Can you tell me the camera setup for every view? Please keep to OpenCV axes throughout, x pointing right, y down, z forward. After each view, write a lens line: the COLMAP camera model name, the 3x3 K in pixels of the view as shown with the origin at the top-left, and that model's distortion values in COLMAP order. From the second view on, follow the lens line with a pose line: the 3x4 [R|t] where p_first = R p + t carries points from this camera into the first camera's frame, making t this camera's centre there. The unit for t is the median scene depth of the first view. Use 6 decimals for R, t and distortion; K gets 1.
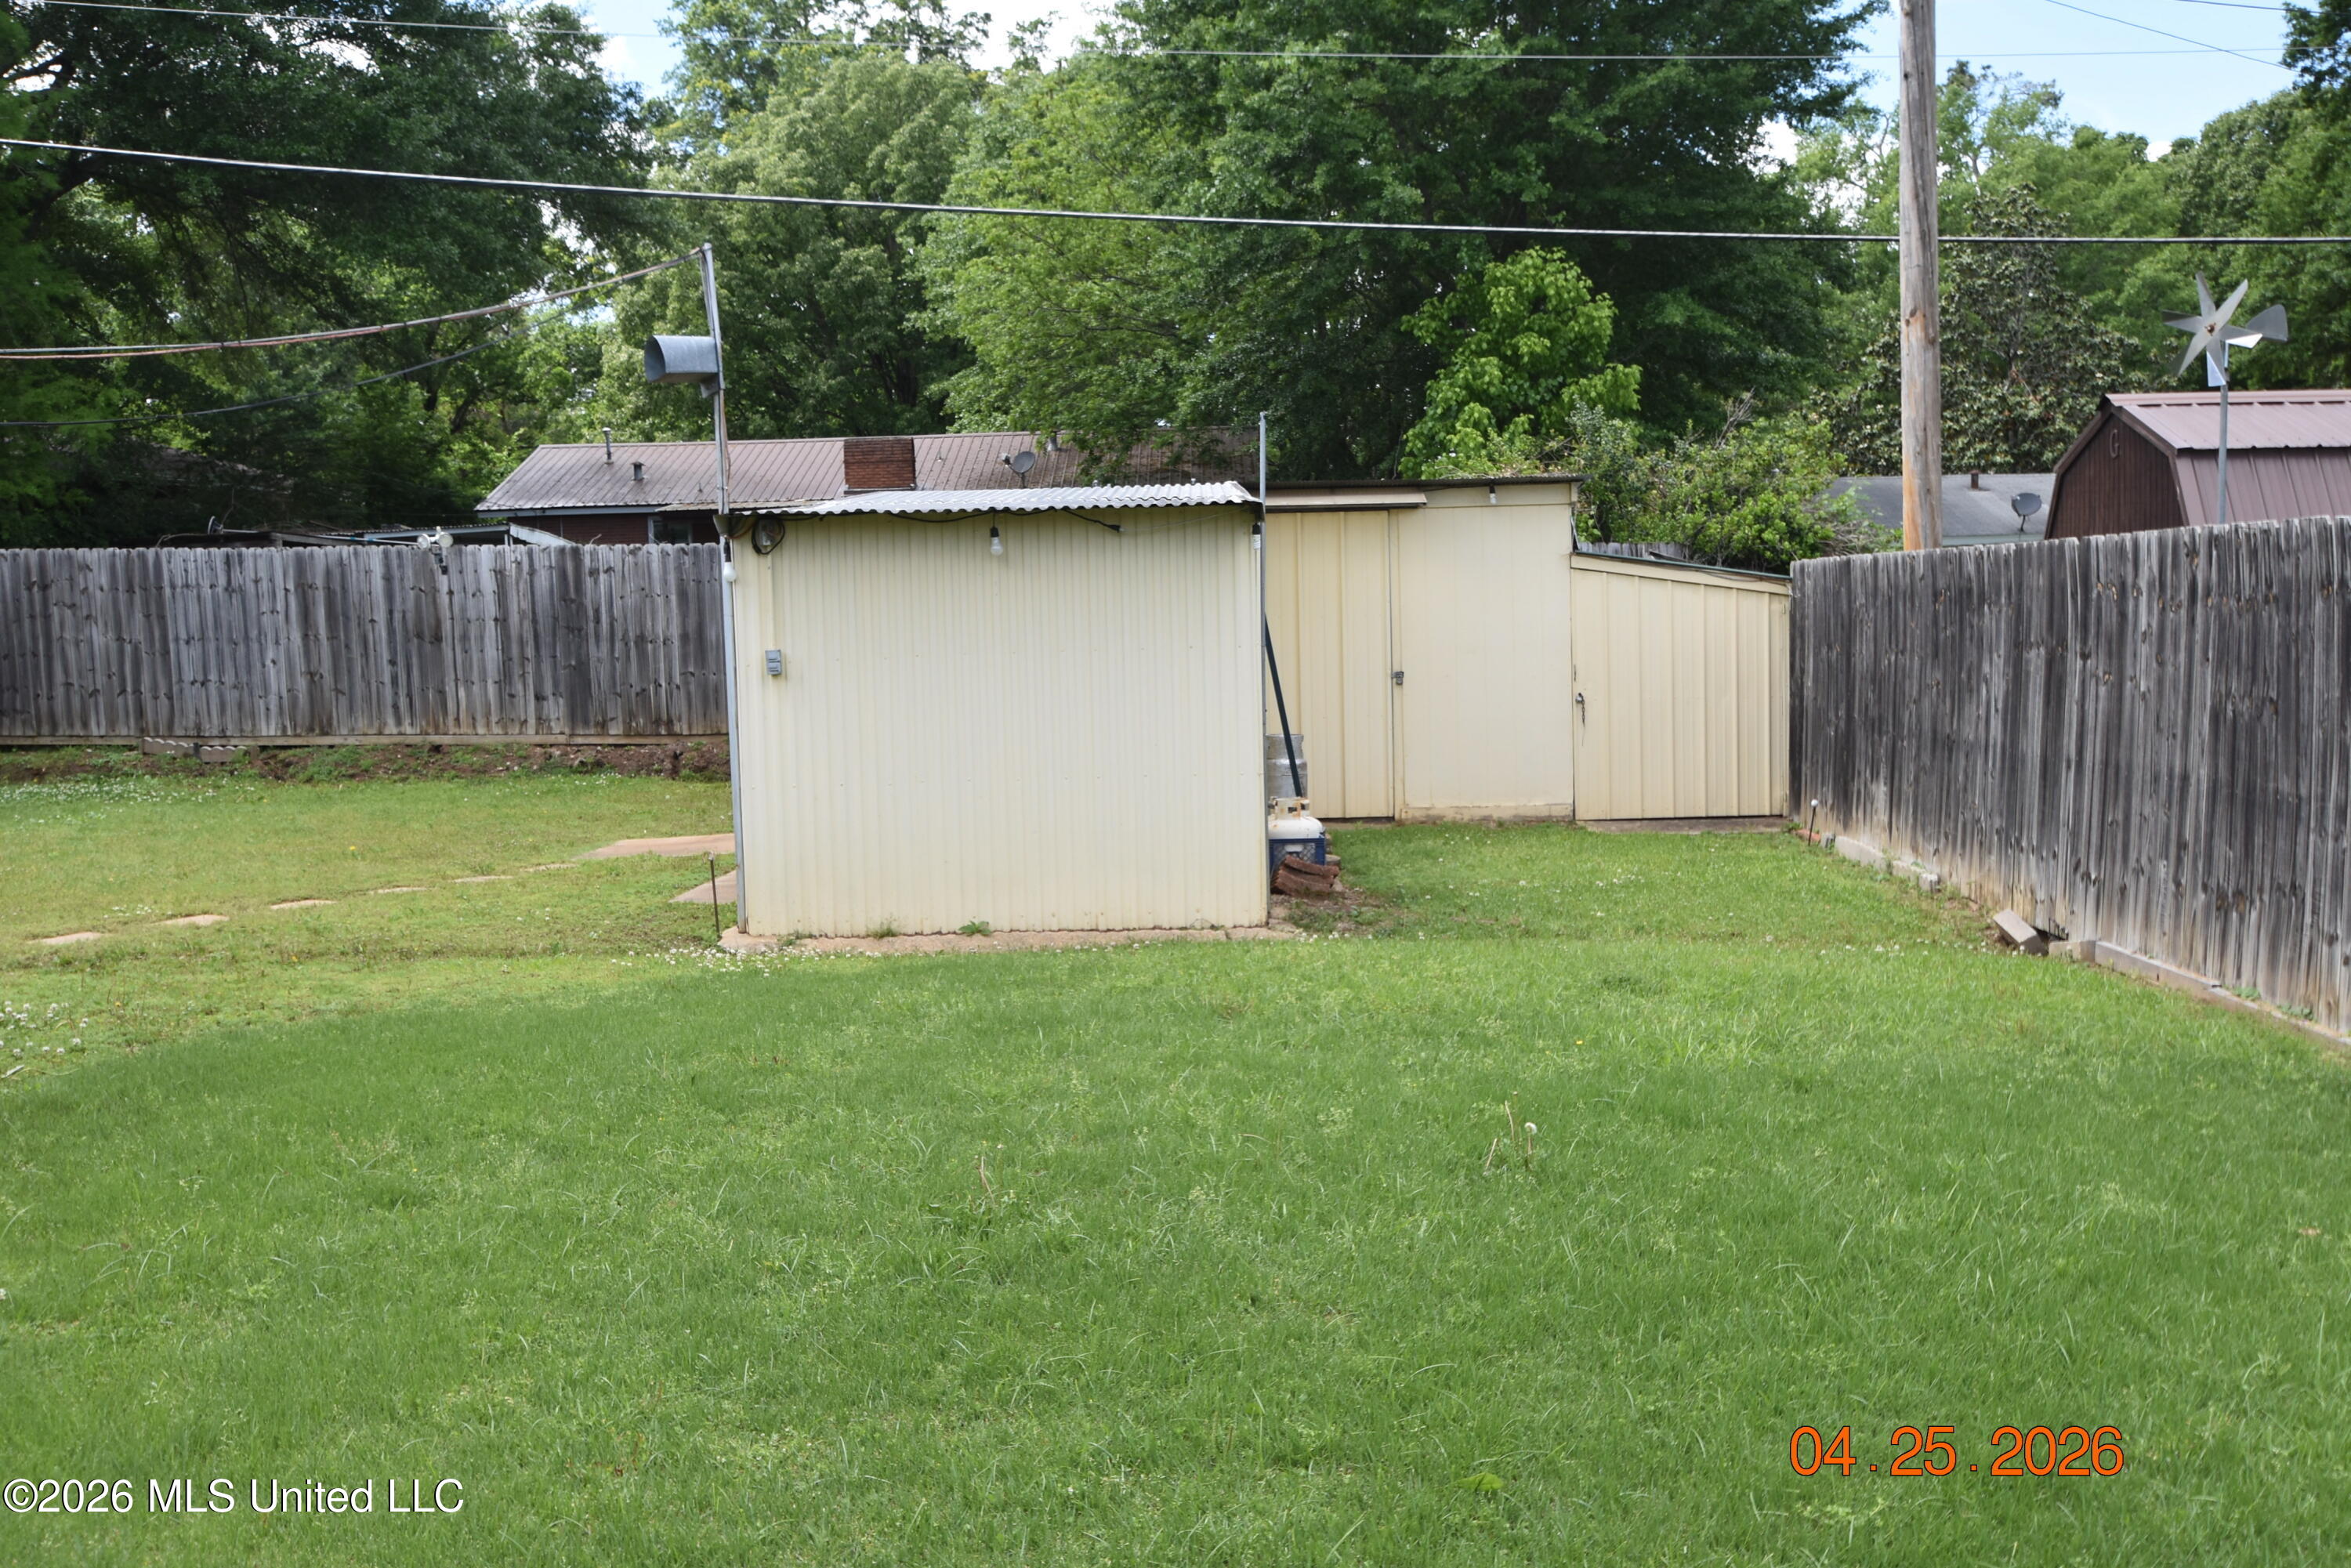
lens RADIAL K [[2260.6, 0, 1232.0], [0, 2260.6, 831.9], [0, 0, 1]] dist [-0.050639, 0.000000]
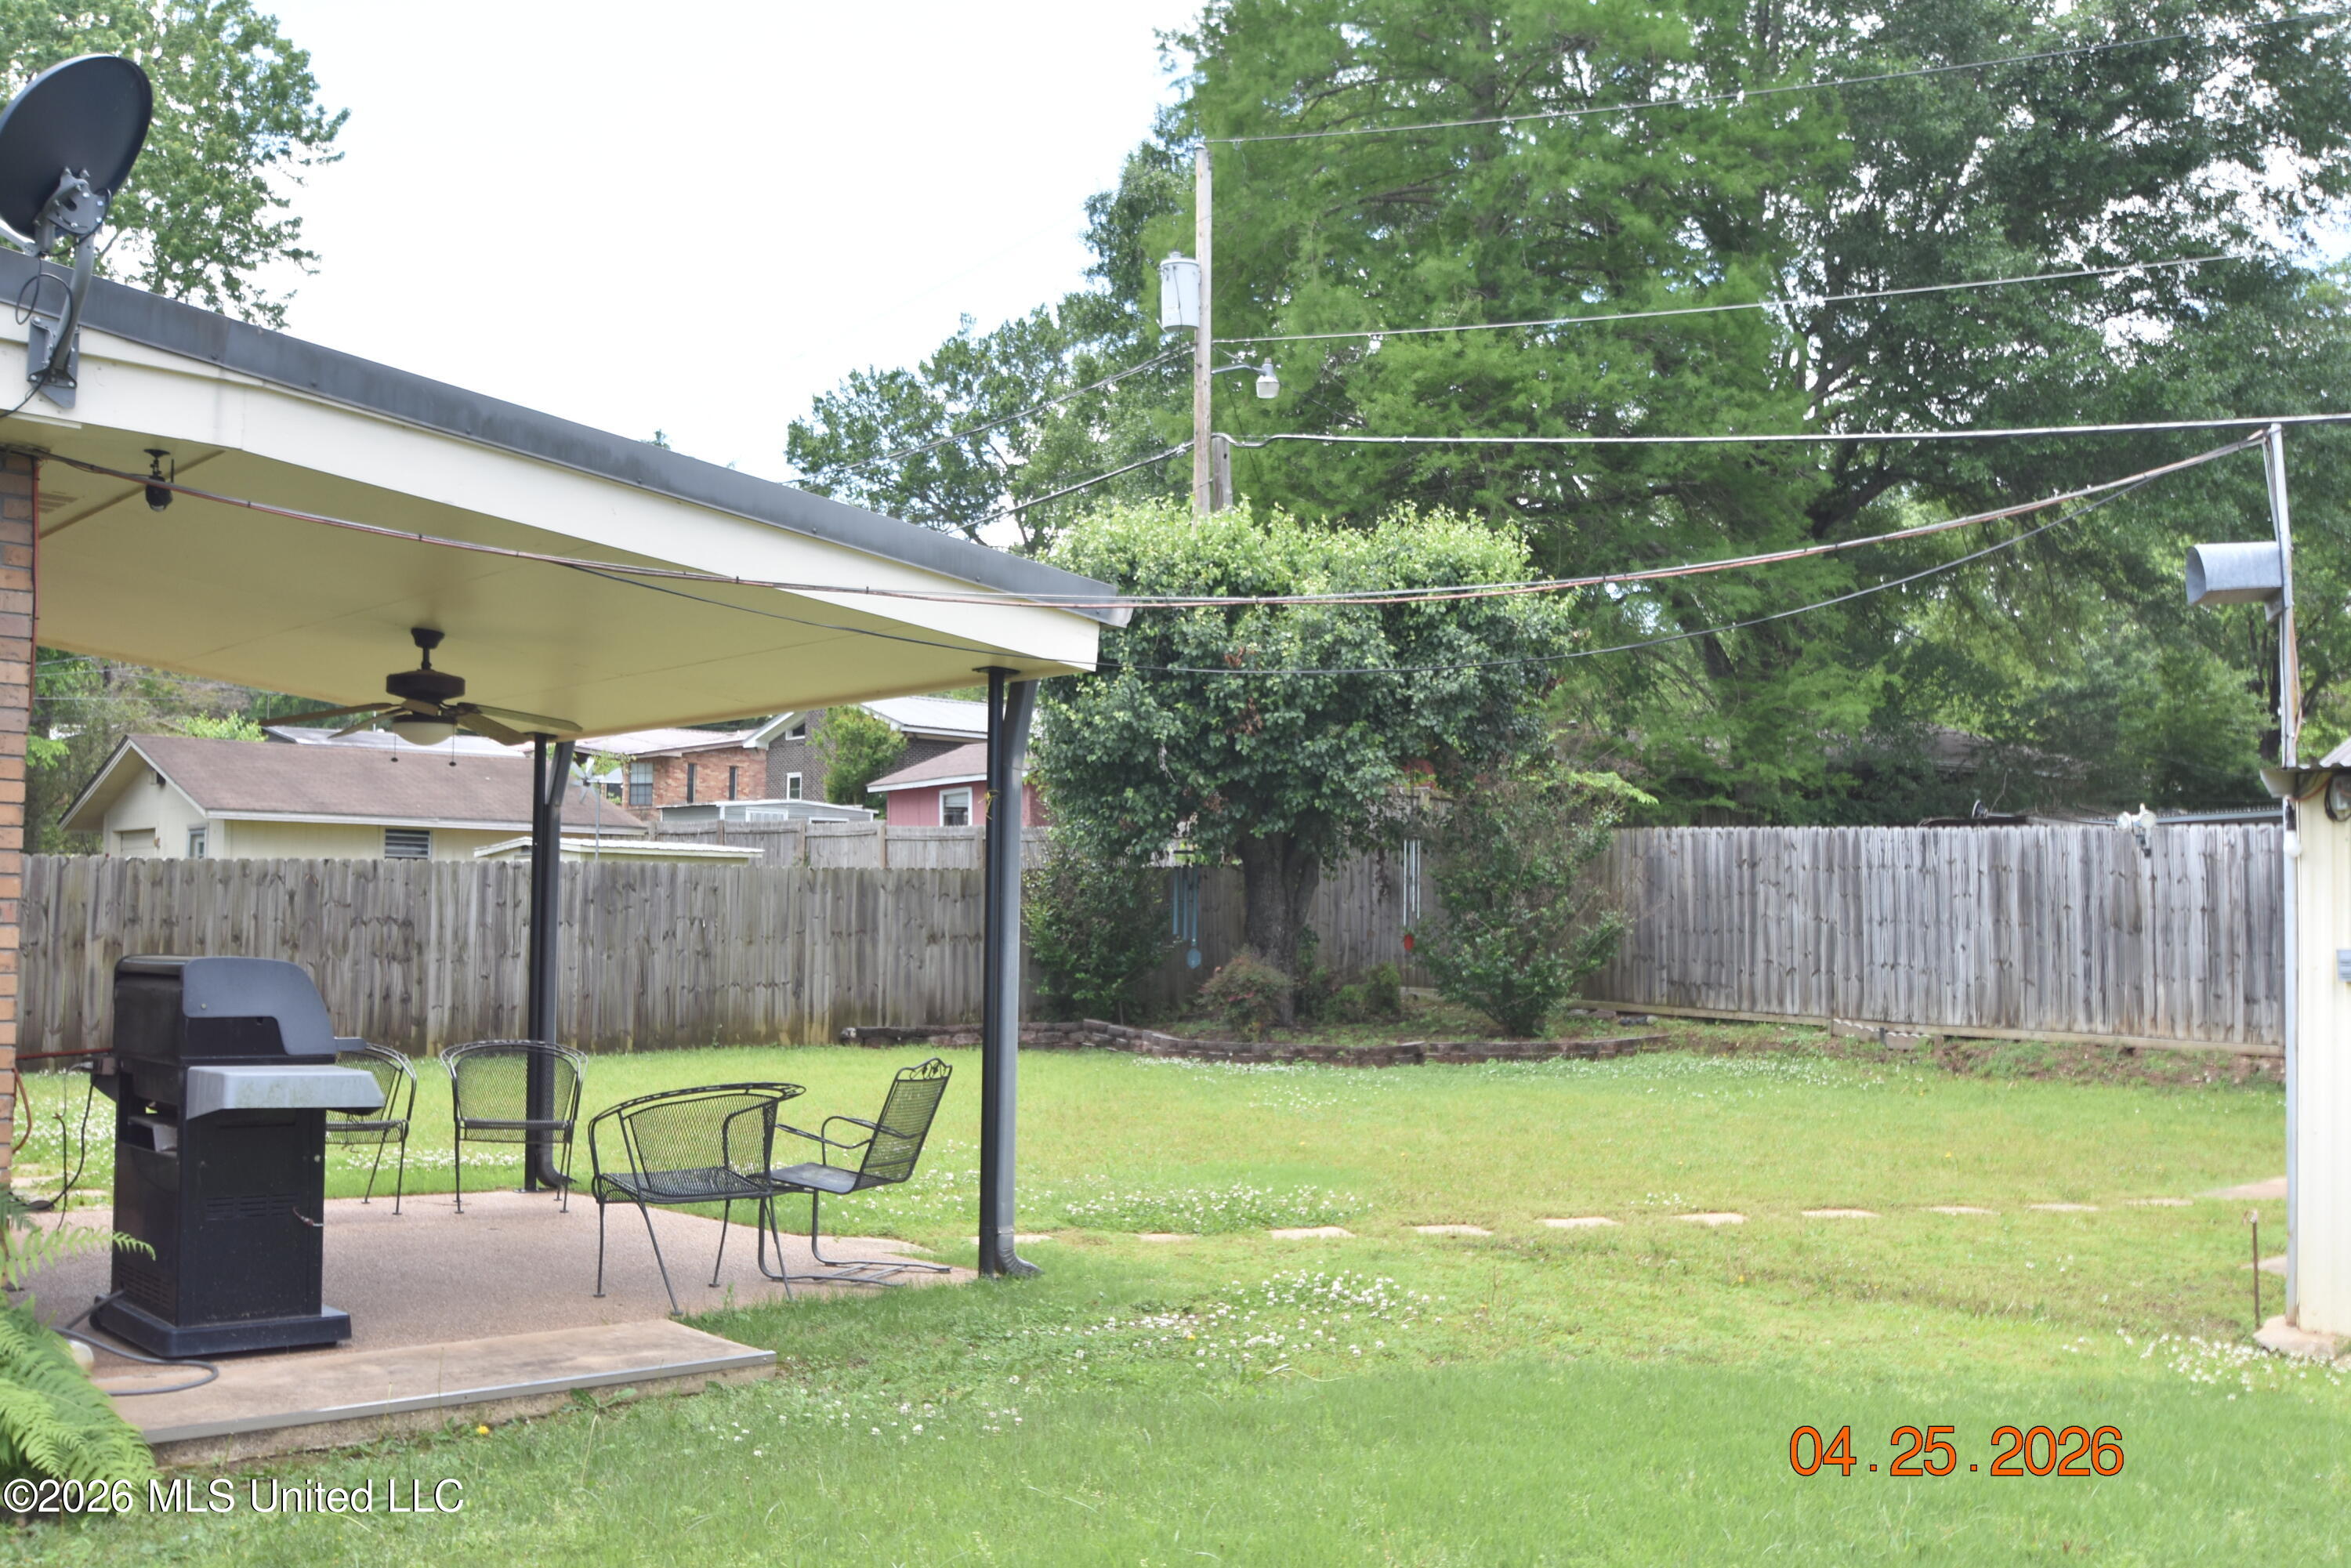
lens RADIAL K [[2260.6, 0, 1175.3], [0, 2260.6, 840.6], [0, 0, 1]] dist [-0.050639, 0.000000]
pose [[0.688488, 0.002854, -0.725242, 0.031418], [-0.093968, 0.991914, -0.085301, -0.008310], [0.719135, 0.126878, 0.683189, 0.105739]]
